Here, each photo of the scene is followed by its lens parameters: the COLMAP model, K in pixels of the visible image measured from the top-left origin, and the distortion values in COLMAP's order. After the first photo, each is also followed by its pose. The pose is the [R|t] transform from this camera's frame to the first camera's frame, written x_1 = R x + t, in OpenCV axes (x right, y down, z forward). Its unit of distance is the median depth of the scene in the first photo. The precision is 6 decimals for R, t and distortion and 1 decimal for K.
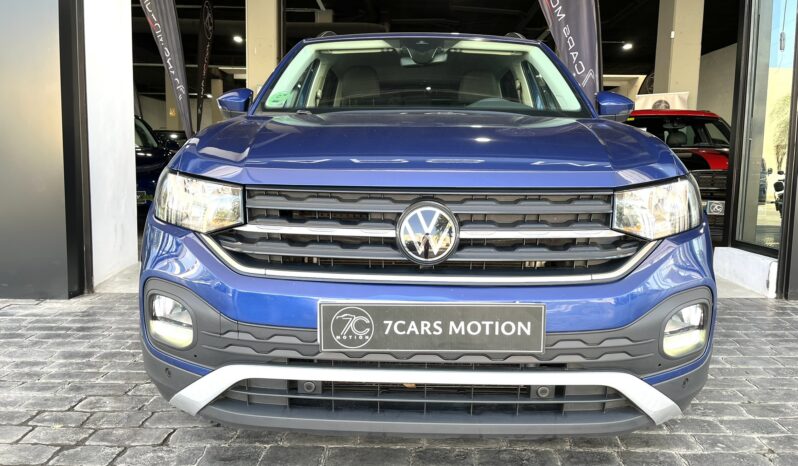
lens RADIAL K [[619.2, 0, 394.6], [0, 619.2, 233.1], [0, 0, 1]] dist [0.016265, -0.055368]
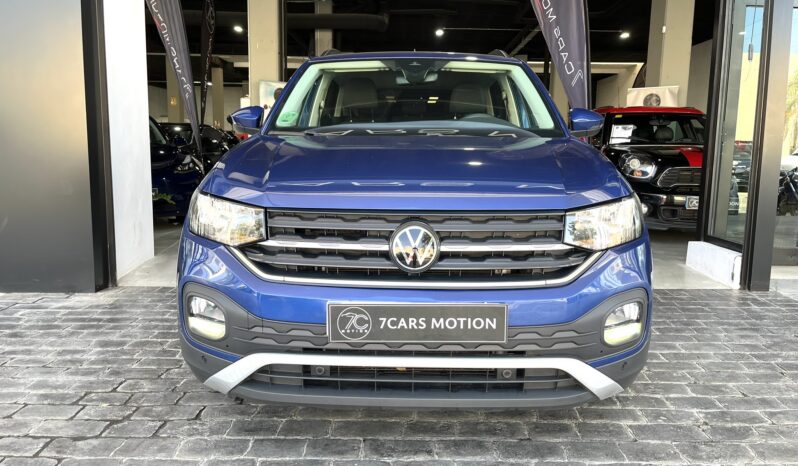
lens RADIAL K [[619.2, 0, 397.2], [0, 619.2, 239.6], [0, 0, 1]] dist [0.016265, -0.055368]
pose [[0.999990, -0.003271, 0.003096, 0.013291], [0.003162, 0.999406, 0.034320, -0.051798], [-0.003207, -0.034310, 0.999406, -0.215042]]
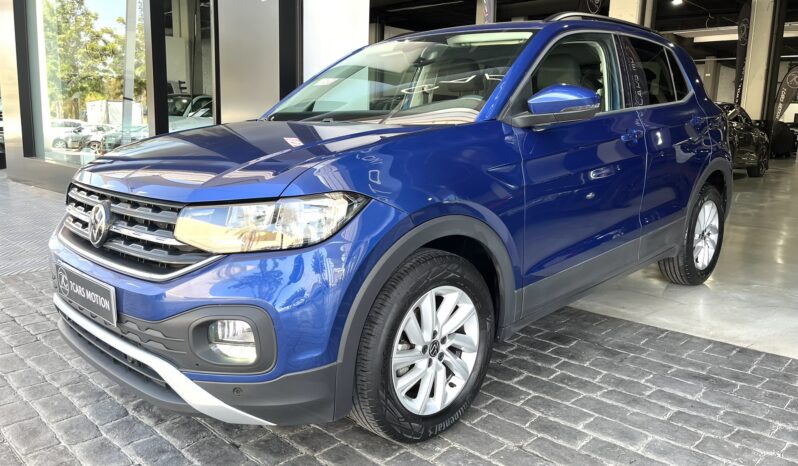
lens RADIAL K [[619.2, 0, 395.1], [0, 619.2, 232.6], [0, 0, 1]] dist [0.016265, -0.055368]
pose [[0.720767, 0.121667, -0.682416, 1.306660], [-0.086342, 0.992567, 0.085768, -0.138771], [0.687779, -0.002897, 0.725914, 0.402182]]
